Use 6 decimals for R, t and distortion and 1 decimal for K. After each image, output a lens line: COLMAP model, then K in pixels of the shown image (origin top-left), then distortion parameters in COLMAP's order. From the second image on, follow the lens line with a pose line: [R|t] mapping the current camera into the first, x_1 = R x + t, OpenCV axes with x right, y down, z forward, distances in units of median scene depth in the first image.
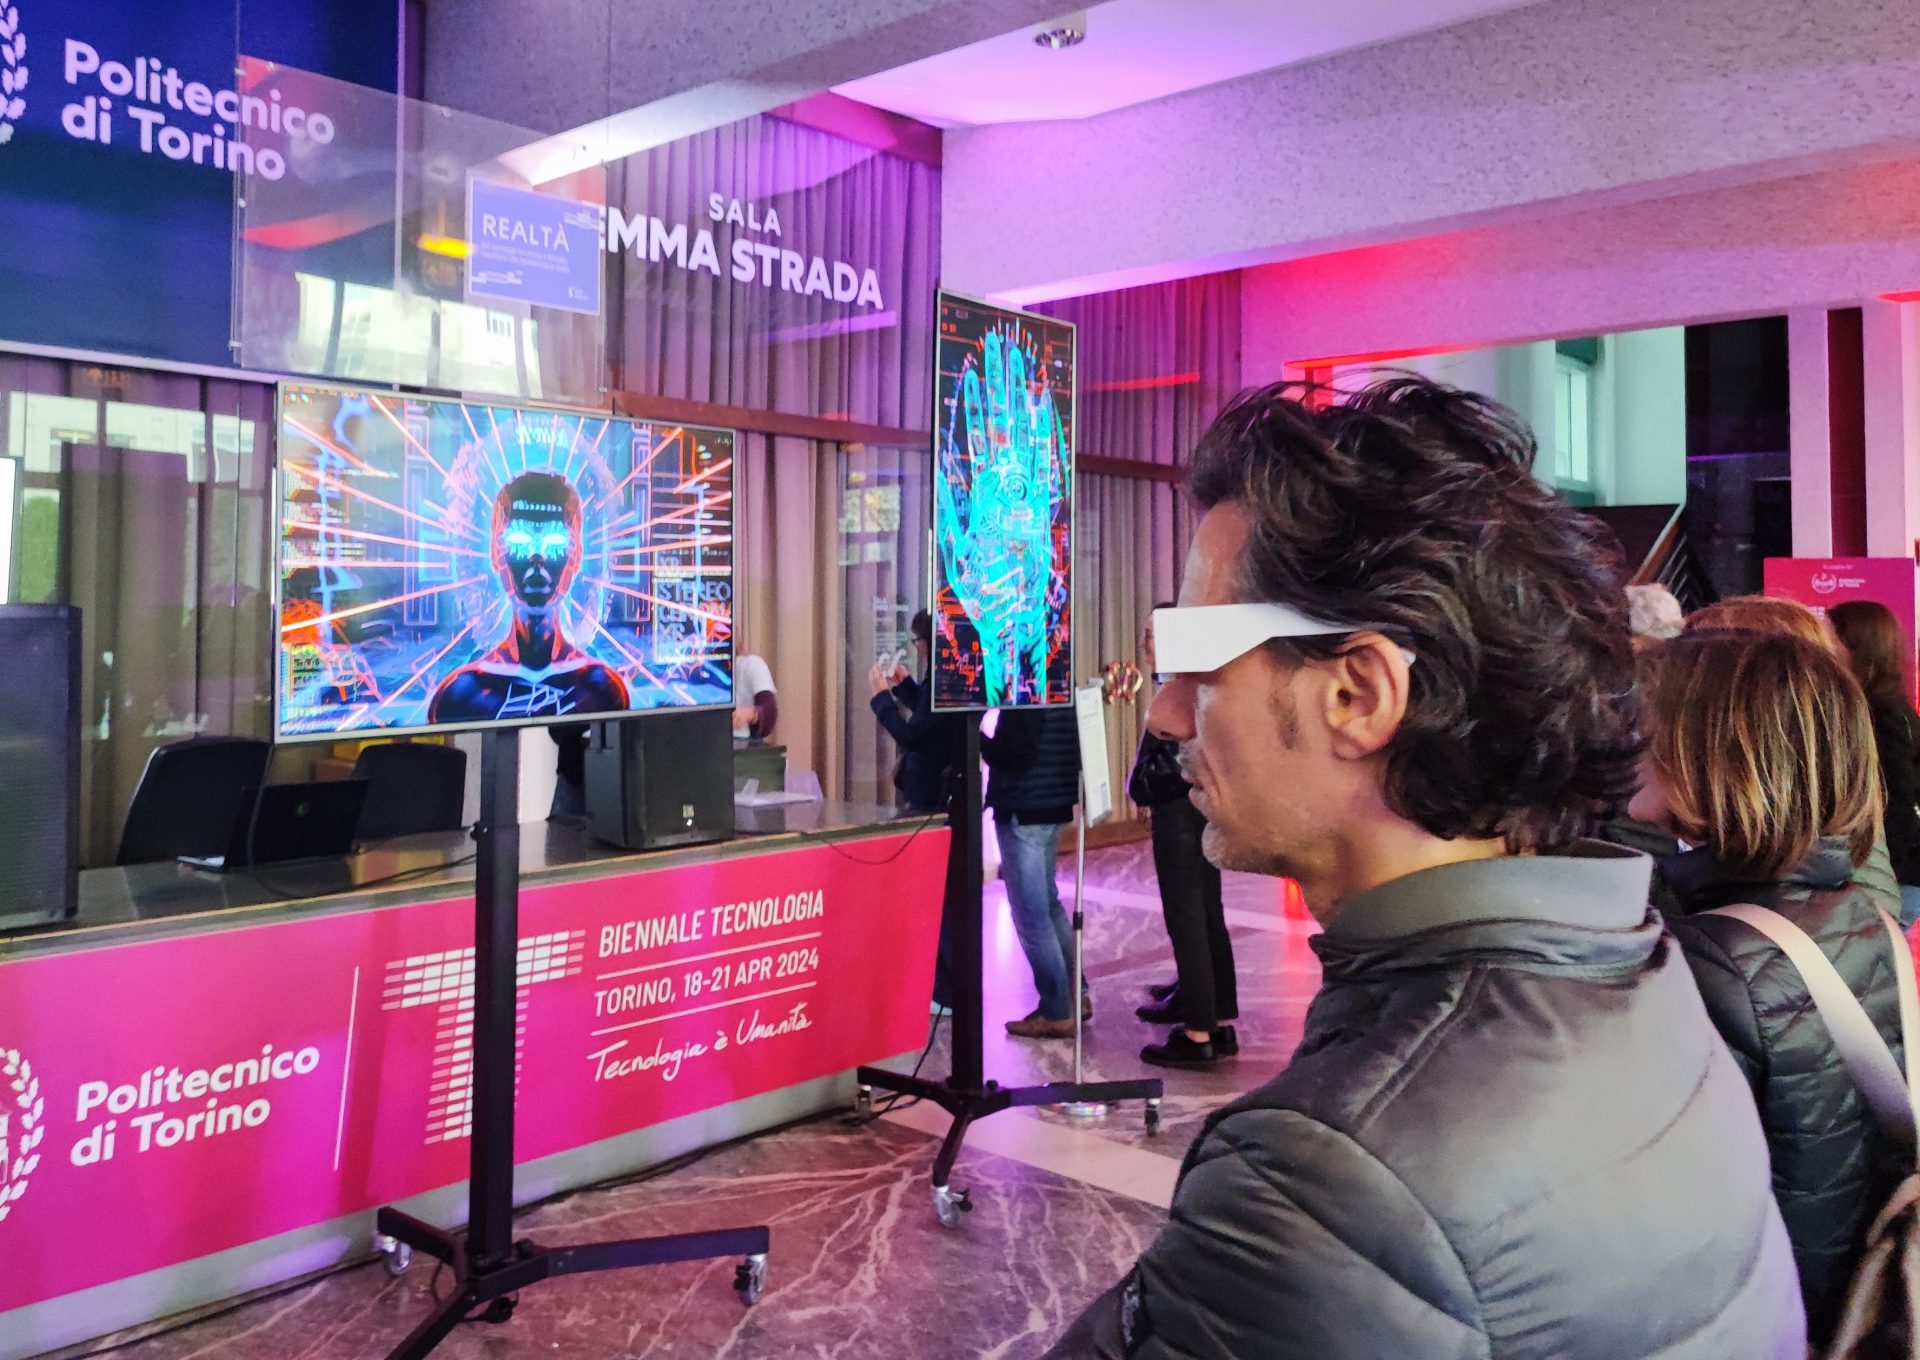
lens RADIAL K [[1534.9, 0, 957.9], [0, 1534.9, 571.8], [0, 0, 1]] dist [0.039654, -0.086985]
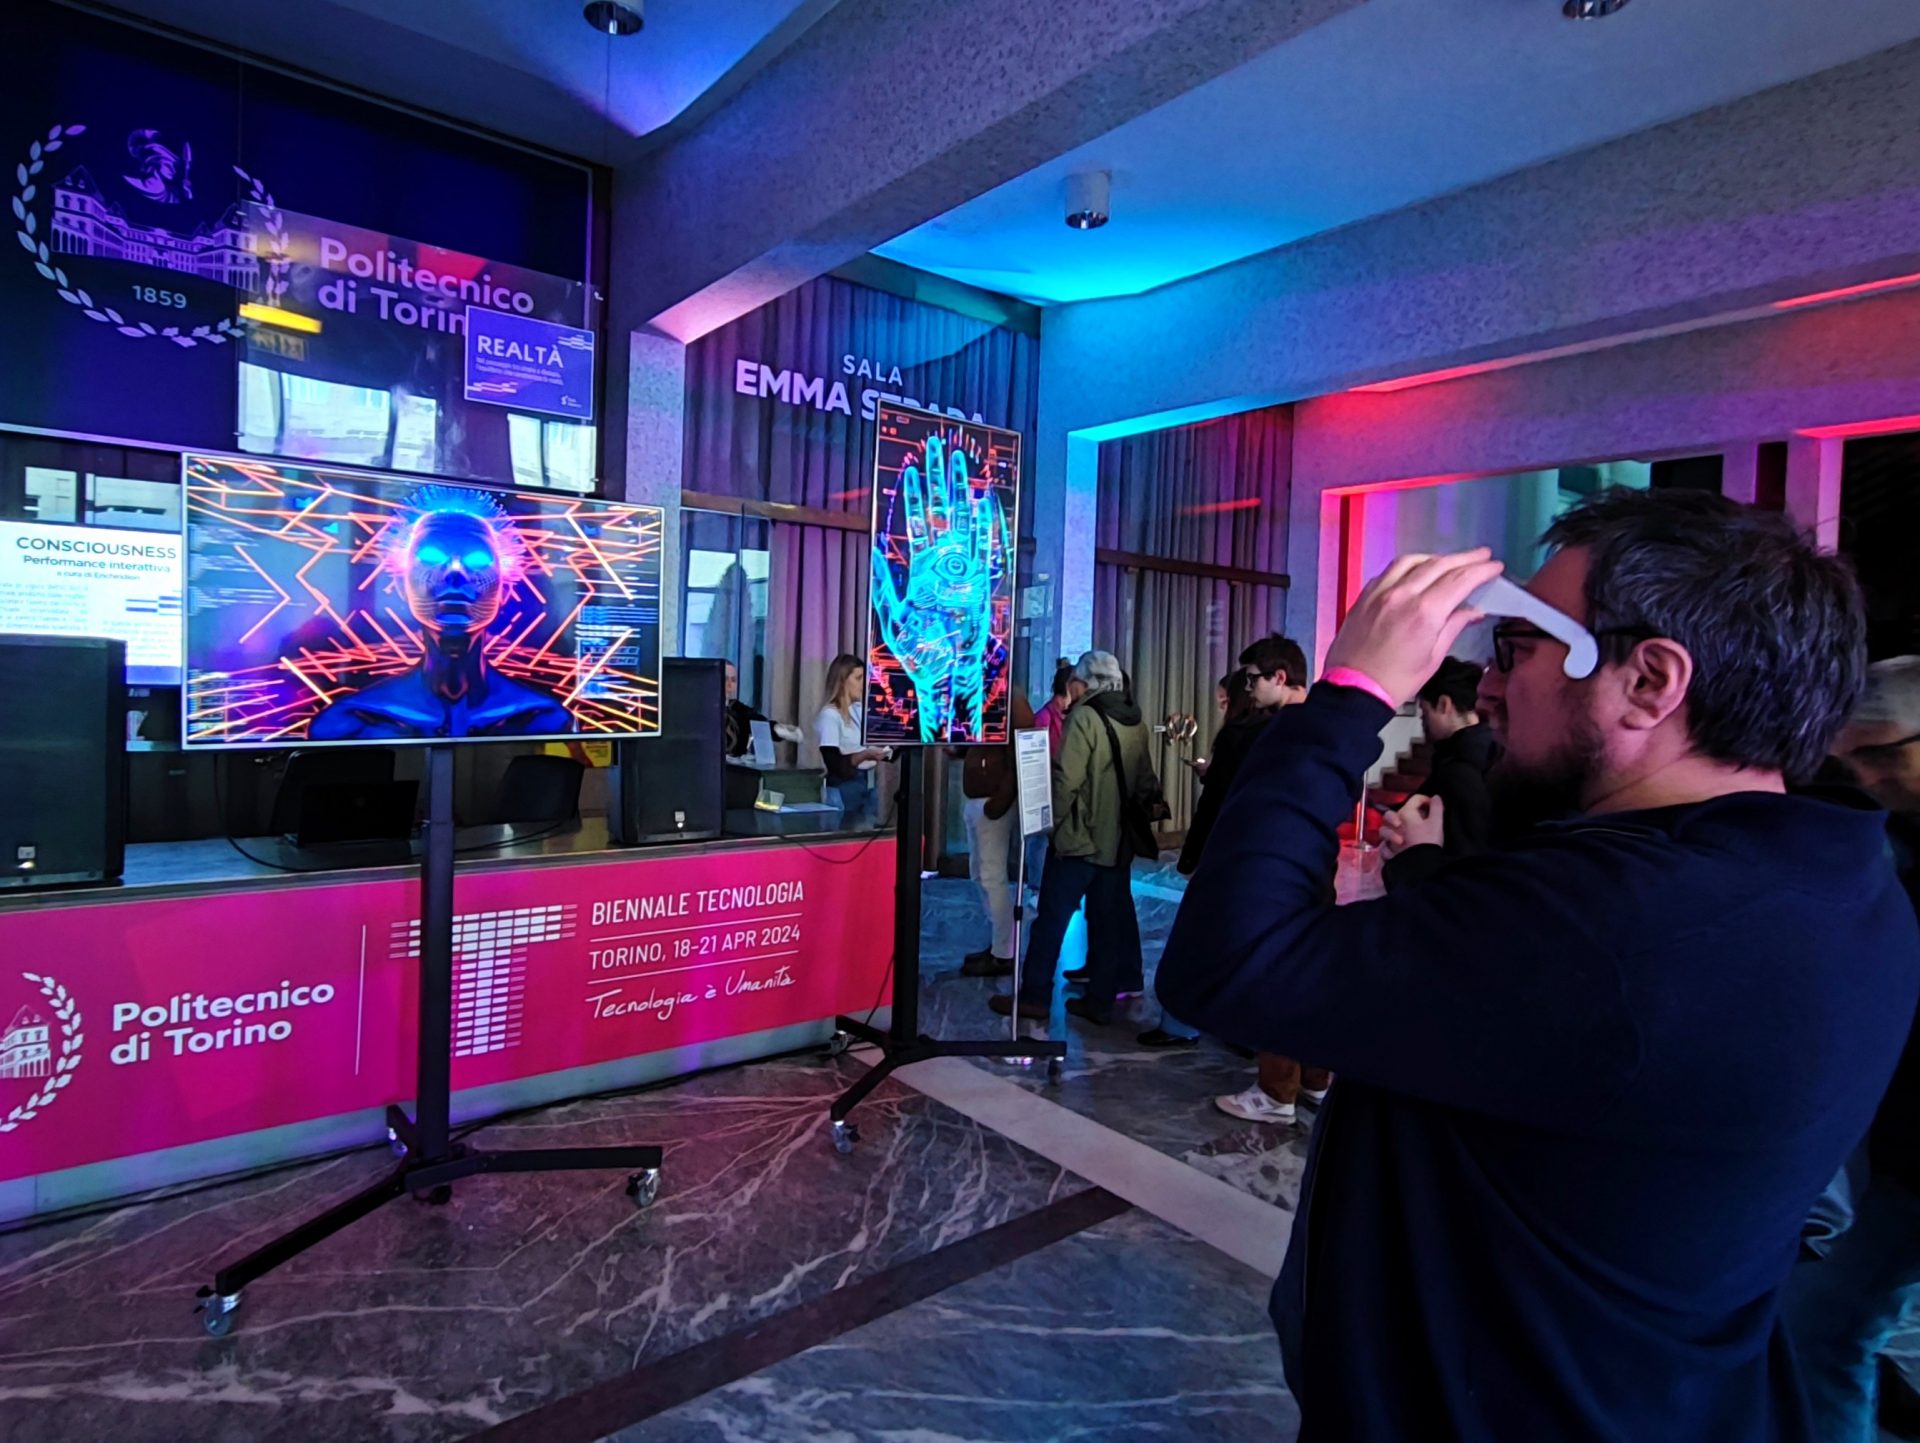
lens RADIAL K [[1086.9, 0, 960.0], [0, 1086.9, 721.5], [0, 0, 1]] dist [-0.032231, 0.000056]
pose [[0.989972, 0.029989, -0.138041, 0.171860], [-0.020381, 0.997304, 0.070499, 0.008796], [0.139783, -0.066979, 0.987914, 0.142385]]
